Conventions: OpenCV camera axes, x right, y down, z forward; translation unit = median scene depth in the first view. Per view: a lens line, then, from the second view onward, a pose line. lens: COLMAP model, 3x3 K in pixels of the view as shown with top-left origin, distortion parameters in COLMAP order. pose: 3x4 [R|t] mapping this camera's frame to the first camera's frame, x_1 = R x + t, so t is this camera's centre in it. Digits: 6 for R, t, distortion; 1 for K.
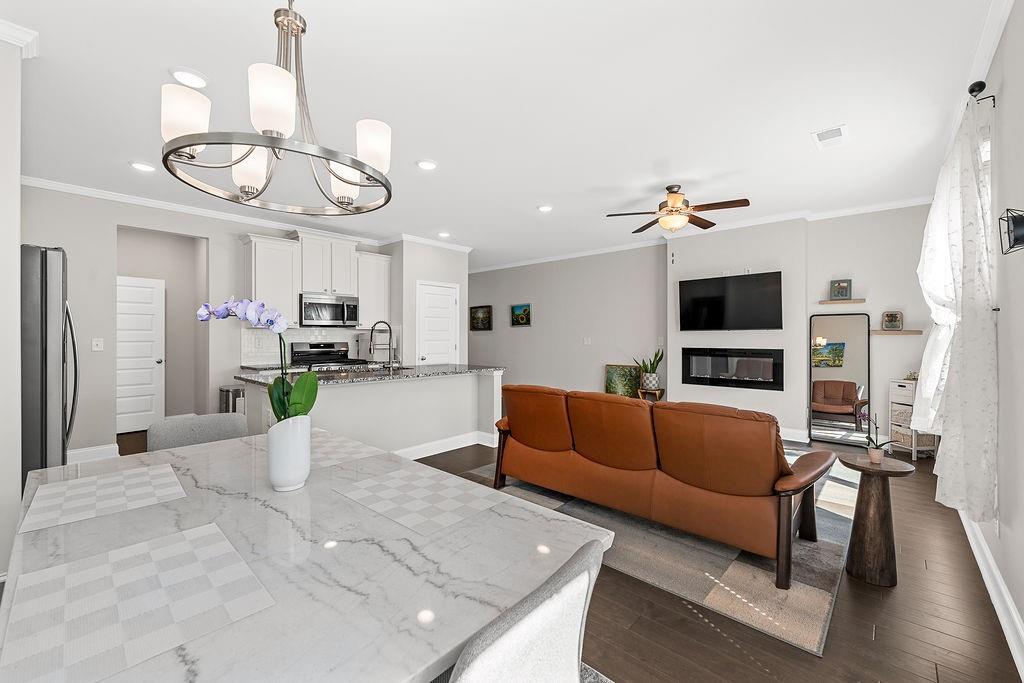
lens RADIAL K [[413.1, 0, 515.5], [0, 413.1, 335.8], [0, 0, 1]] dist [-0.003637, 0.000592]
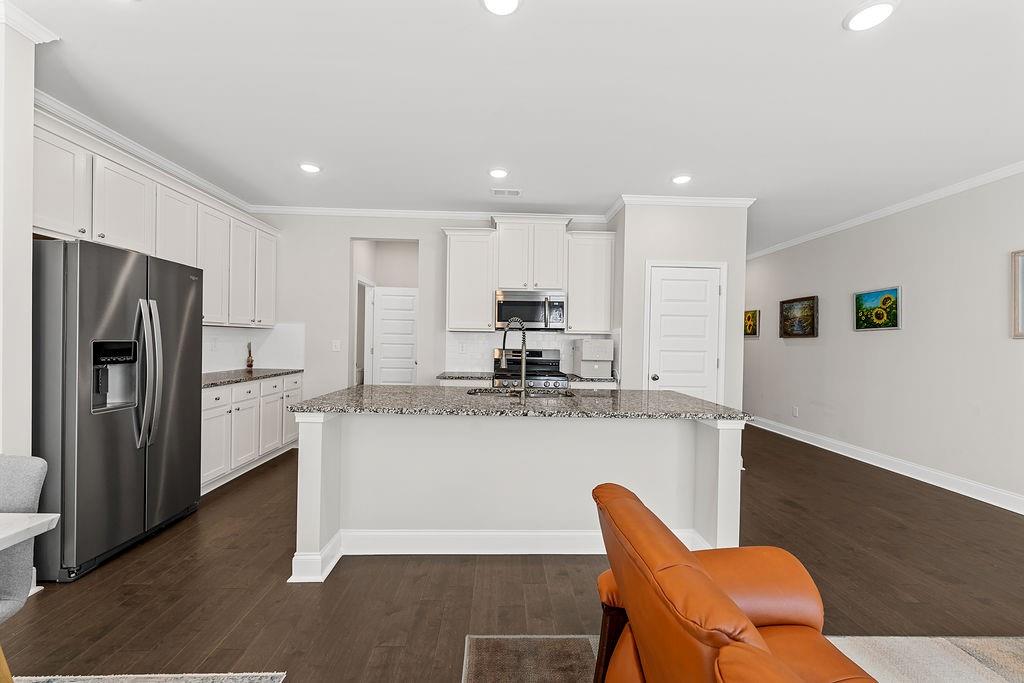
lens RADIAL K [[413.1, 0, 509.4], [0, 413.1, 342.2], [0, 0, 1]] dist [-0.003637, 0.000592]
pose [[0.696162, 0.014935, -0.717729, 0.096037], [-0.017074, 0.999845, 0.004245, -0.001280], [0.717681, 0.009299, 0.696309, 0.397308]]
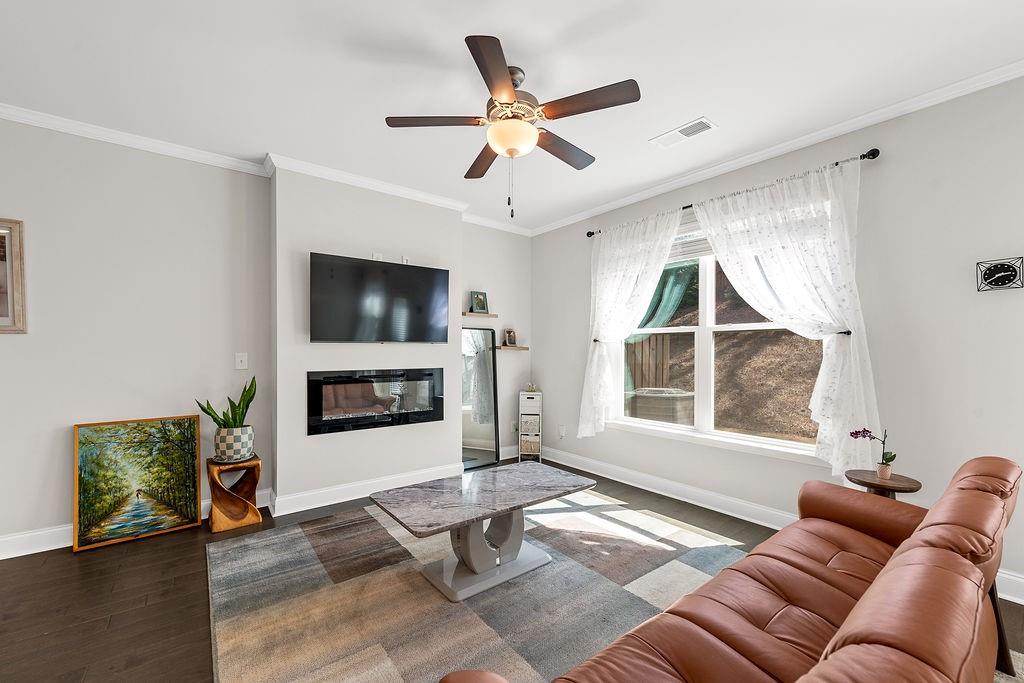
lens RADIAL K [[413.1, 0, 510.5], [0, 413.1, 354.6], [0, 0, 1]] dist [-0.003637, 0.000592]
pose [[0.167522, -0.007349, 0.985841, -0.108238], [-0.002889, 0.999964, 0.007945, -0.000102], [-0.985864, -0.004180, 0.167495, 0.638466]]
